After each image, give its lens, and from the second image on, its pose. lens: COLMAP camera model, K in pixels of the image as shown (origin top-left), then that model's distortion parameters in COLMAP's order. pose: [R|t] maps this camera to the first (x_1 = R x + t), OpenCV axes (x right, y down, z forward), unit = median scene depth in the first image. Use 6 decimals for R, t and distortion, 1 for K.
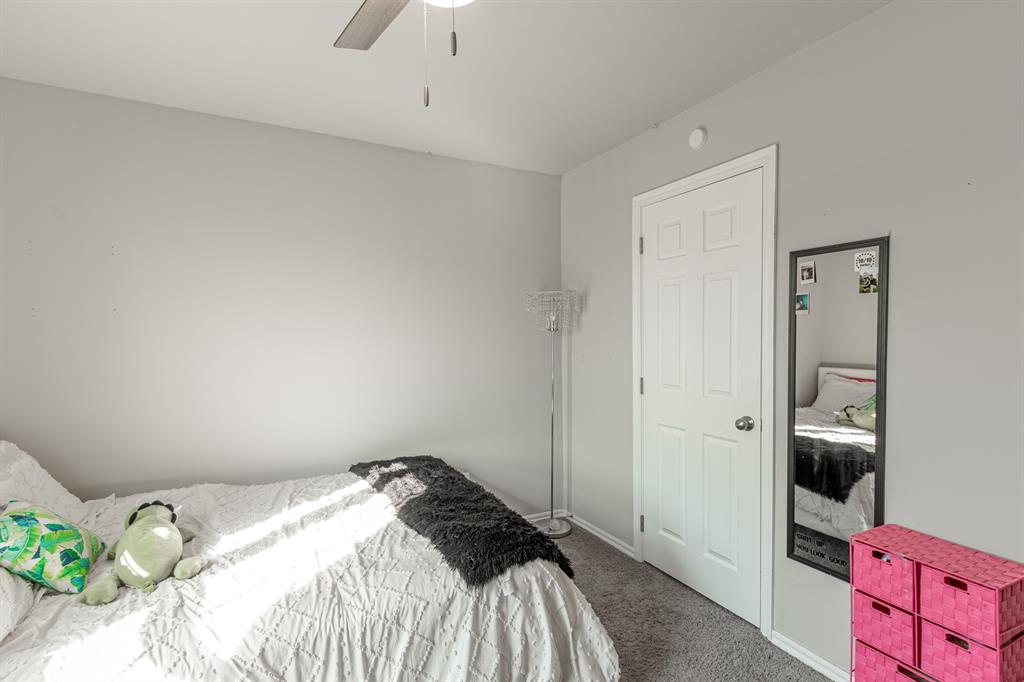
lens RADIAL K [[467.1, 0, 508.0], [0, 467.1, 335.8], [0, 0, 1]] dist [0.000769, -0.000037]
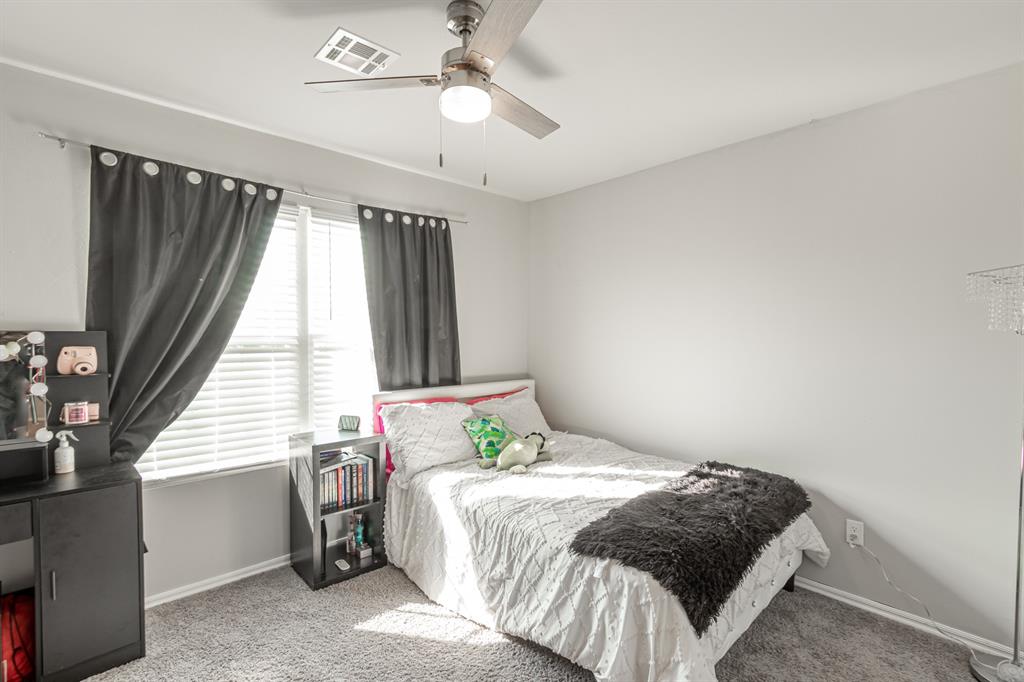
lens RADIAL K [[467.1, 0, 513.3], [0, 467.1, 339.4], [0, 0, 1]] dist [0.000769, -0.000037]
pose [[0.272272, 0.018464, -0.962043, 0.960918], [-0.011962, 0.999804, 0.015804, -0.014423], [0.962146, 0.007205, 0.272439, 0.501083]]
